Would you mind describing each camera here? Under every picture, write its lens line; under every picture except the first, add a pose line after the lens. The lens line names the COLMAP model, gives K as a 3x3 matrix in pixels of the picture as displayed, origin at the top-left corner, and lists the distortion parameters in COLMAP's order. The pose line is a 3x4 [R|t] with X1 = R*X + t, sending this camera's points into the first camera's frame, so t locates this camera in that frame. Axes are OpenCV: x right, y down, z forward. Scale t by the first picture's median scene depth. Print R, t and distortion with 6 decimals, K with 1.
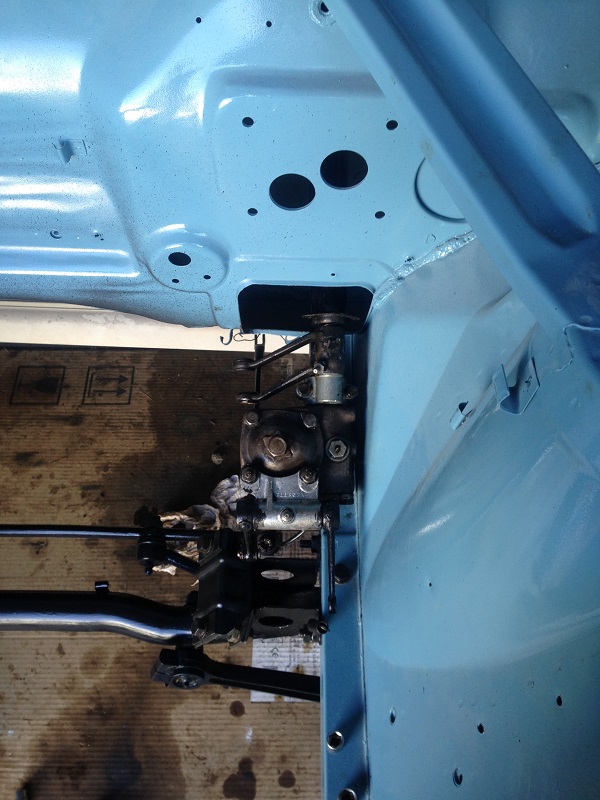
lens RADIAL K [[745.5, 0, 300.0], [0, 745.5, 400.0], [0, 0, 1]] dist [0.153147, -0.292738]
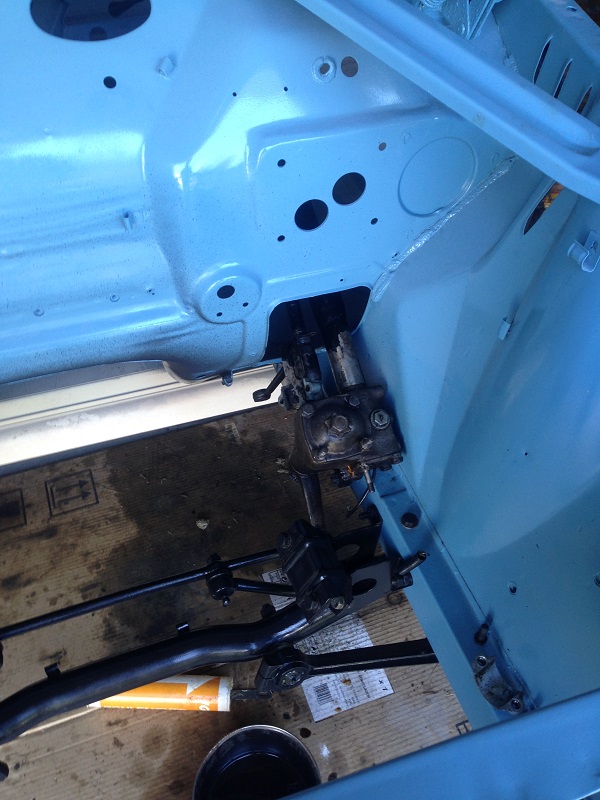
lens RADIAL K [[745.5, 0, 300.0], [0, 745.5, 400.0], [0, 0, 1]] dist [0.153147, -0.292738]
pose [[0.936026, -0.248901, 0.248803, -0.228283], [0.285912, 0.950039, -0.125218, 0.095678], [-0.205206, 0.188343, 0.960426, -0.090429]]
